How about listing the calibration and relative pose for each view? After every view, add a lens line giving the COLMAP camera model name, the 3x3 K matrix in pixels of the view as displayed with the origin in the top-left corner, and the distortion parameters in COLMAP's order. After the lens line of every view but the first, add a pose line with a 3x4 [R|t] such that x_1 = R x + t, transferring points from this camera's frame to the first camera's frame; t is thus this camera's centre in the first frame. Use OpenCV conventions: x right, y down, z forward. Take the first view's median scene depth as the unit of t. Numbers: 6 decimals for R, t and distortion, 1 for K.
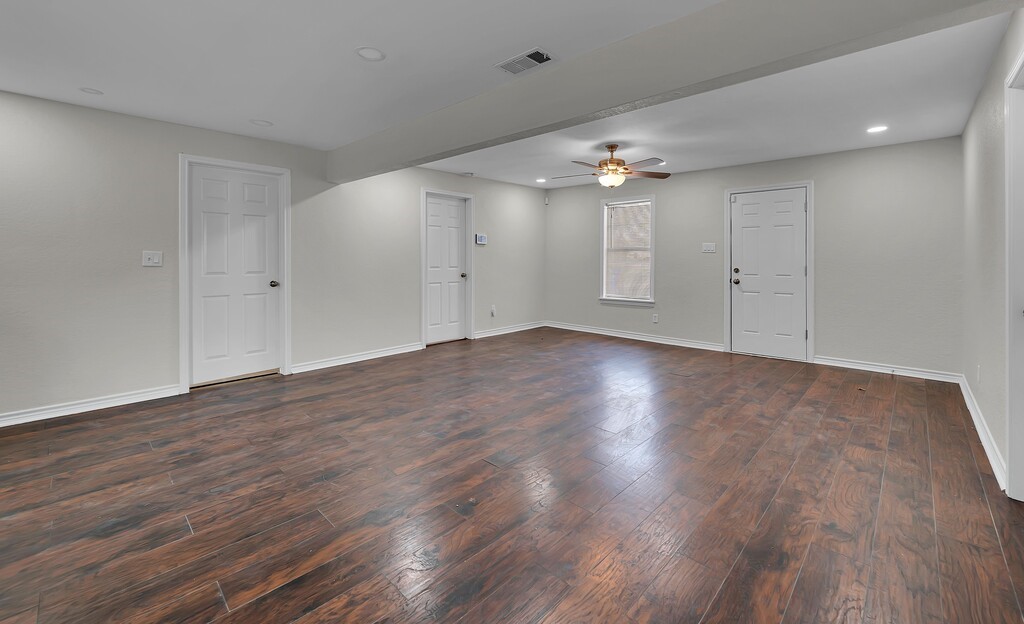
lens RADIAL K [[421.9, 0, 525.3], [0, 421.9, 264.1], [0, 0, 1]] dist [-0.002594, -0.000175]
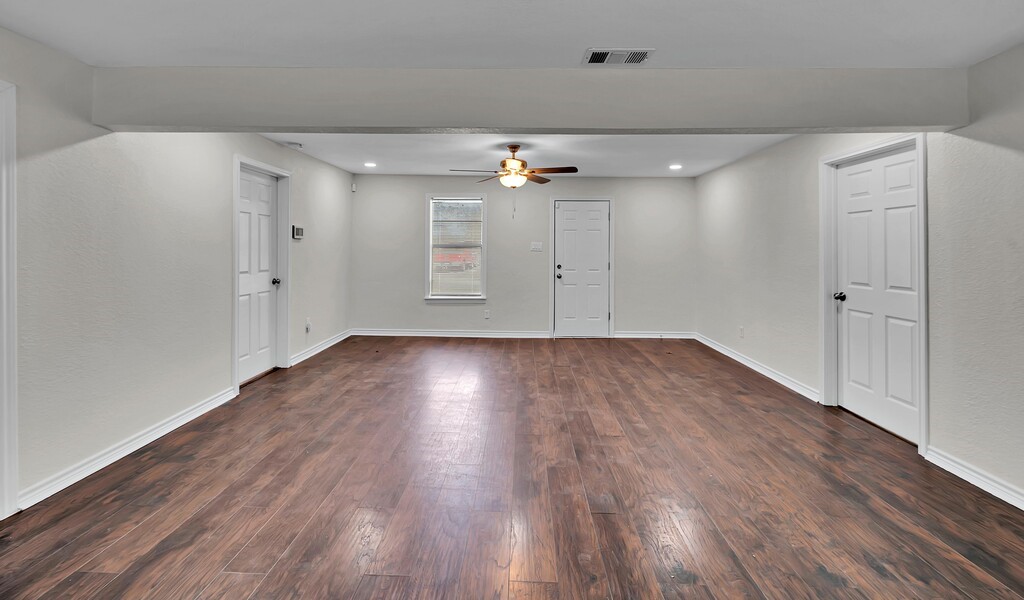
lens RADIAL K [[417.3, 0, 507.3], [0, 417.3, 248.1], [0, 0, 1]] dist [-0.002062, -0.000167]
pose [[0.755974, 0.002055, 0.654598, -0.354824], [0.003637, 0.999966, -0.007339, -0.027406], [-0.654591, 0.007929, 0.755941, 0.217931]]
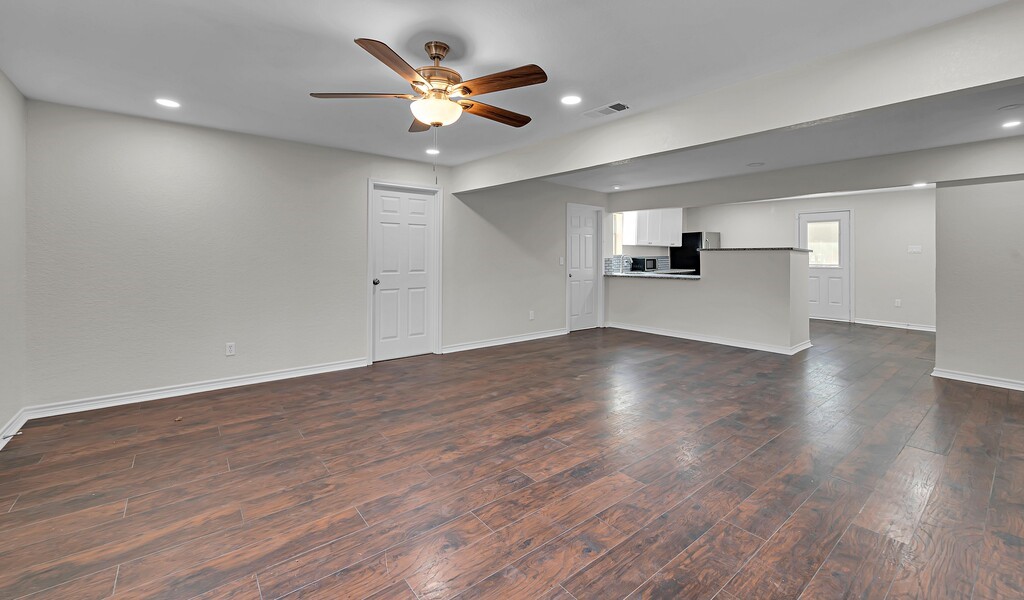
lens RADIAL K [[417.3, 0, 508.8], [0, 417.3, 260.9], [0, 0, 1]] dist [-0.002062, -0.000167]
pose [[-0.986972, -0.013092, 0.160360, 0.027876], [-0.010001, 0.999749, 0.020066, -0.020963], [-0.160583, 0.018201, -0.986855, 1.205221]]
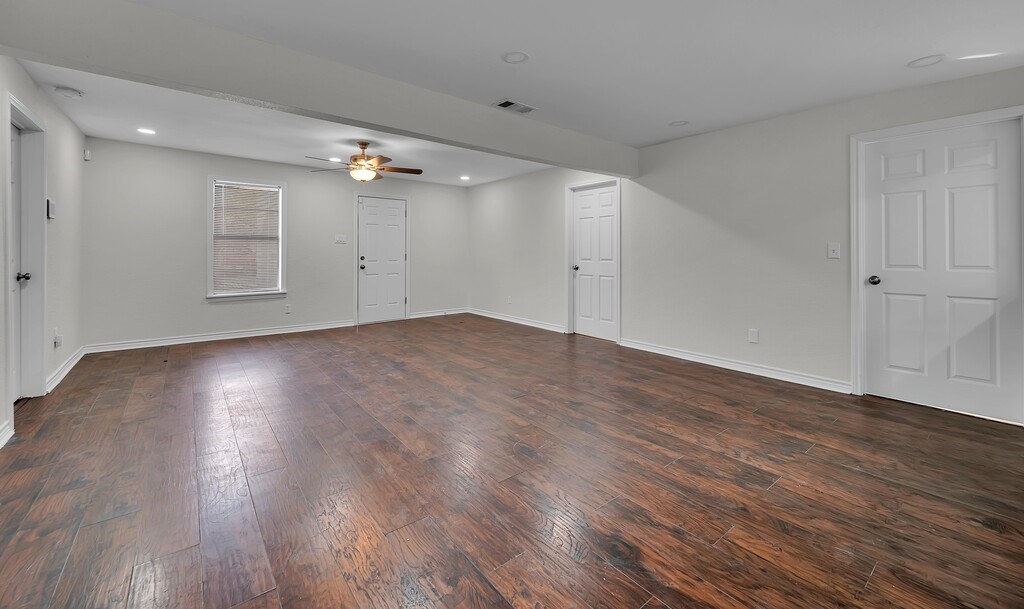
lens RADIAL K [[409.8, 0, 518.2], [0, 409.8, 256.9], [0, 0, 1]] dist [-0.006821, -0.000230]
pose [[0.132204, -0.011871, 0.991151, -0.626656], [0.009811, 0.999895, 0.010667, 0.003255], [-0.991174, 0.008314, 0.132307, 0.374666]]
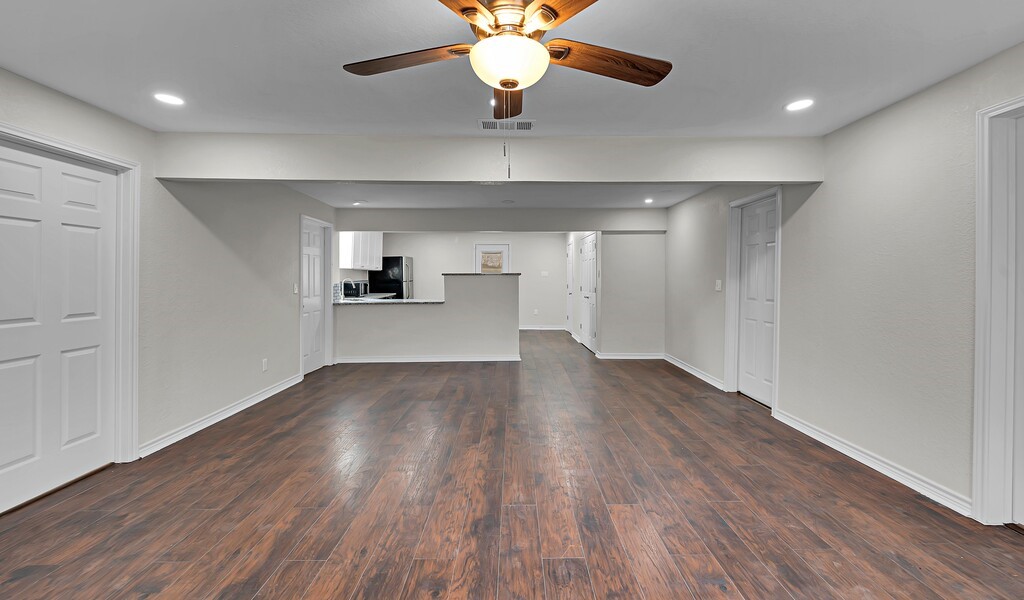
lens RADIAL K [[417.3, 0, 510.1], [0, 417.3, 279.3], [0, 0, 1]] dist [-0.002062, -0.000167]
pose [[-0.736998, -0.001965, -0.675892, 0.345799], [-0.004823, 0.999986, 0.002353, -0.022900], [0.675878, 0.004994, -0.736997, 1.002583]]
